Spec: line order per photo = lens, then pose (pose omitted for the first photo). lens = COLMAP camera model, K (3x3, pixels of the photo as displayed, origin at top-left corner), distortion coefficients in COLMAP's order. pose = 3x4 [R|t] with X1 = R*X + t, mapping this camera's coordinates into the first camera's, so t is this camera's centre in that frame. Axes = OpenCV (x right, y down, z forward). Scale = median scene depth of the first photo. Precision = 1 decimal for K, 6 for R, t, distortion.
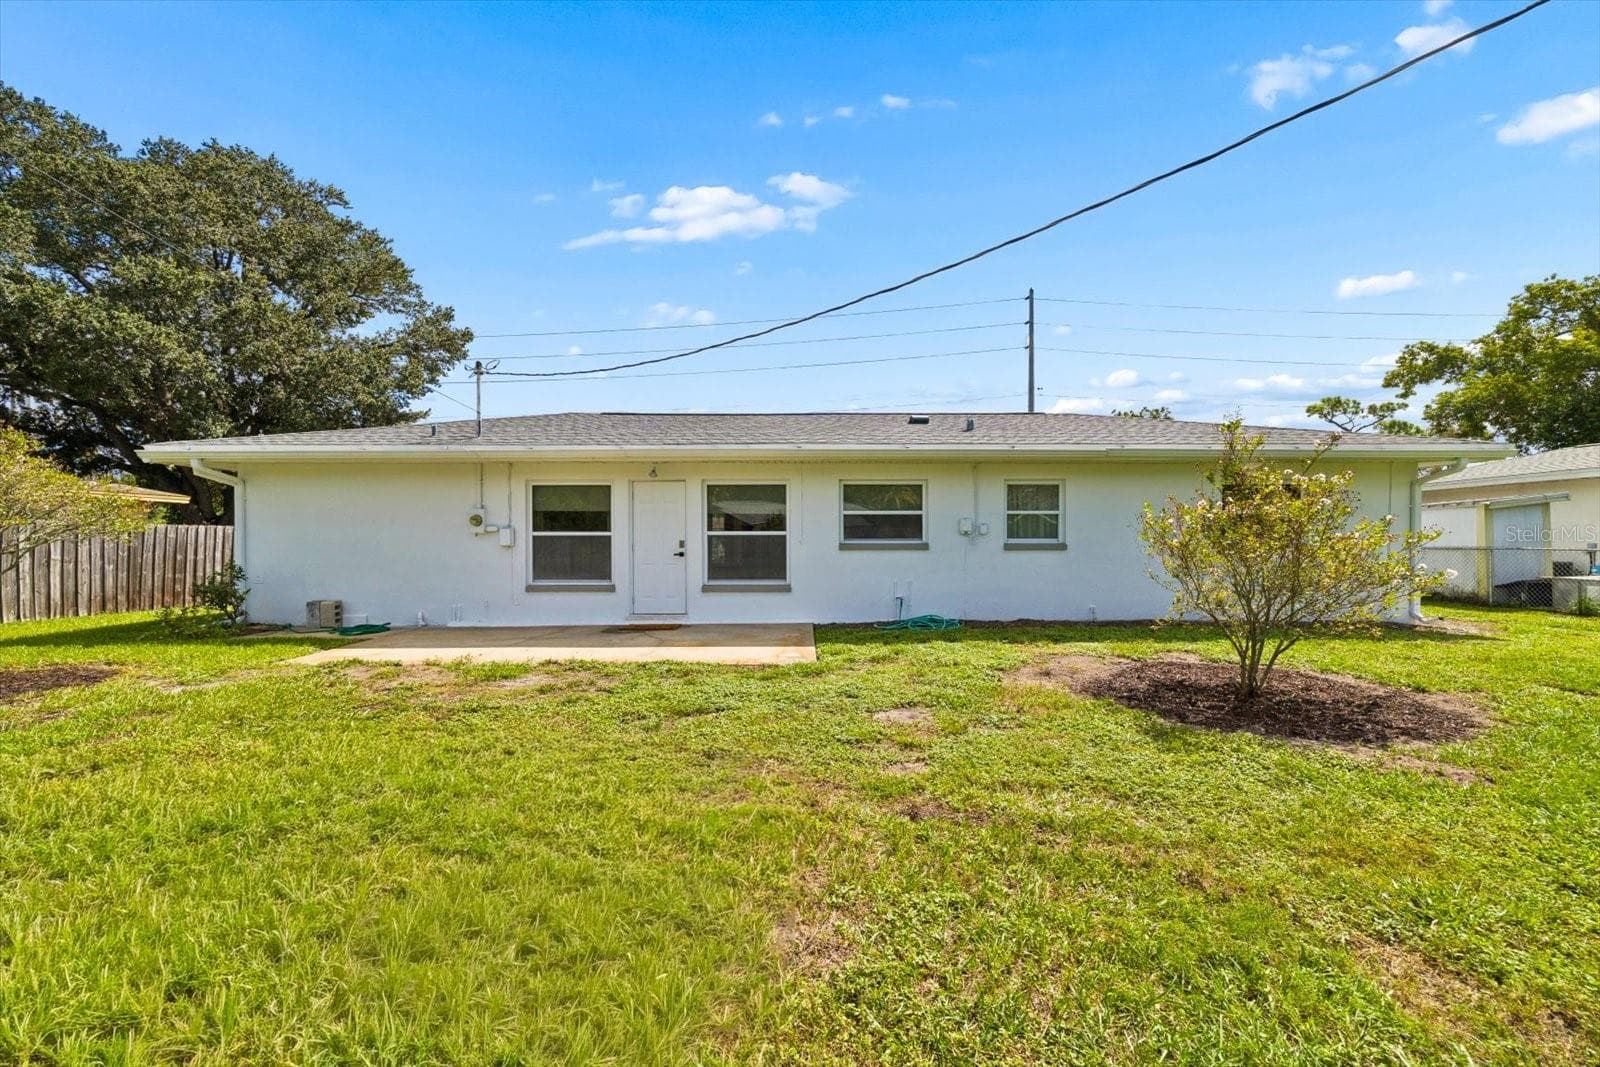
lens RADIAL K [[663.0, 0, 796.1], [0, 663.0, 541.8], [0, 0, 1]] dist [0.000851, 0.000012]
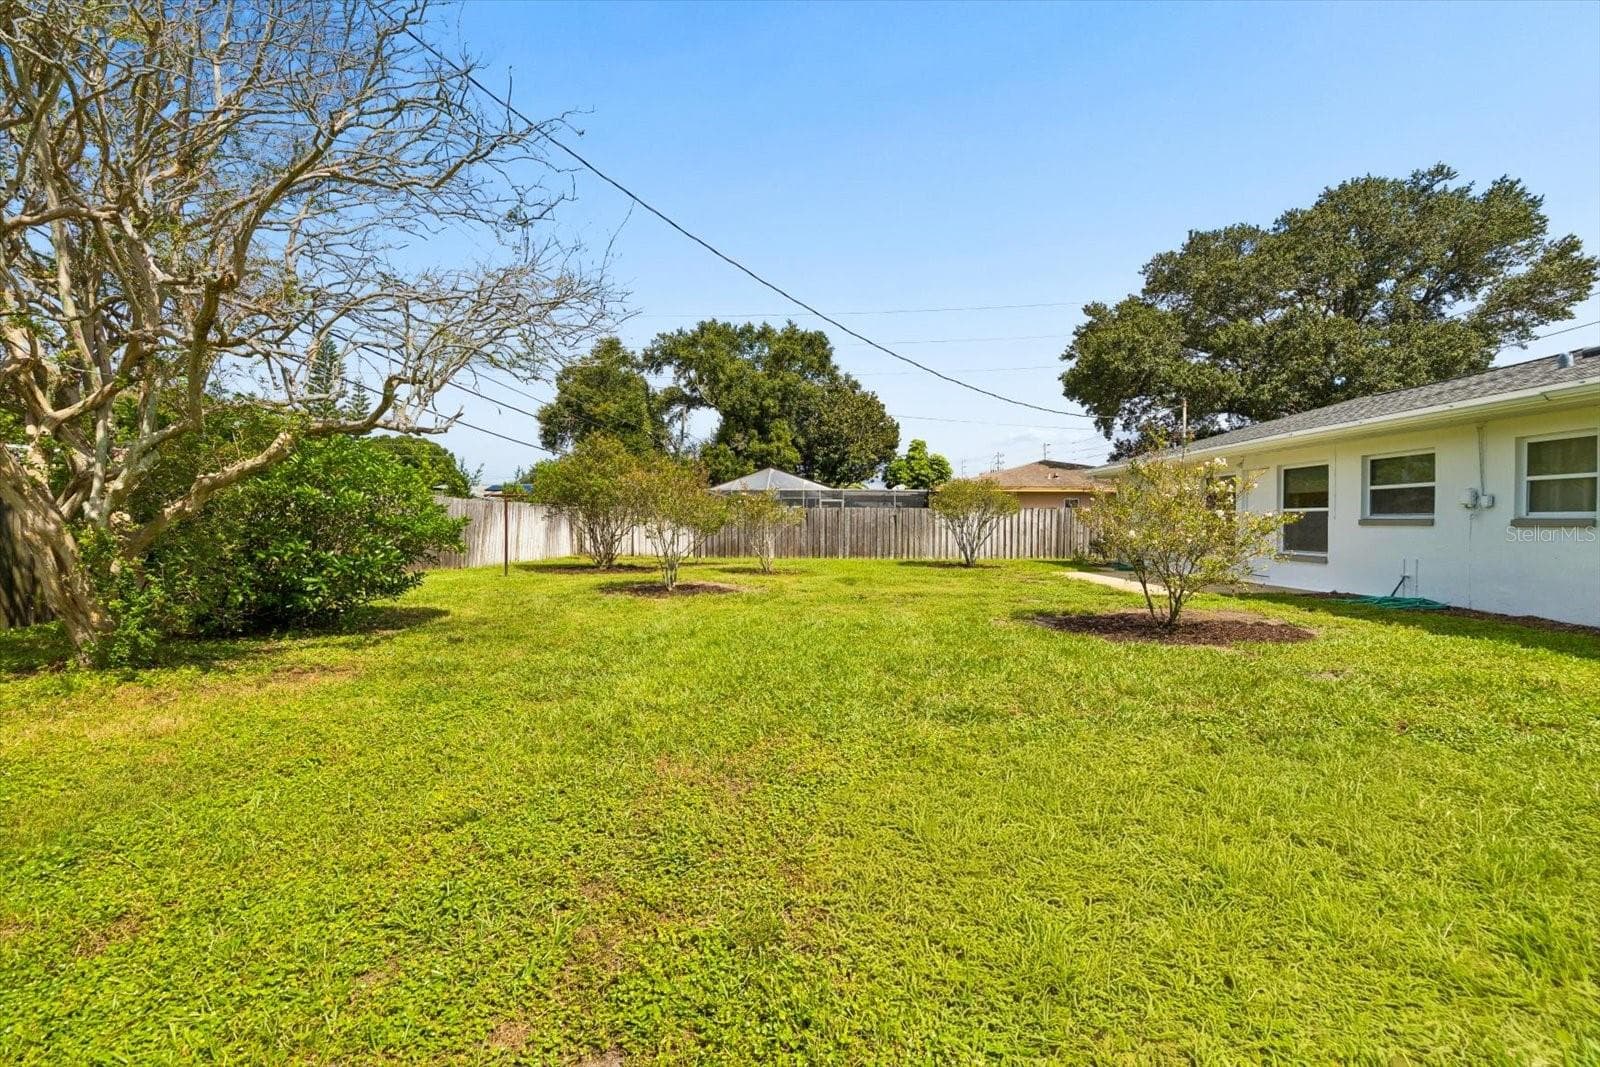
lens RADIAL K [[749.7, 0, 803.6], [0, 749.7, 521.6], [0, 0, 1]] dist [0.002342, -0.000059]
pose [[-0.023401, 0.001834, -0.999724, 1.220155], [0.001274, 0.999998, 0.001805, 0.003992], [0.999725, -0.001231, -0.023404, 0.174904]]
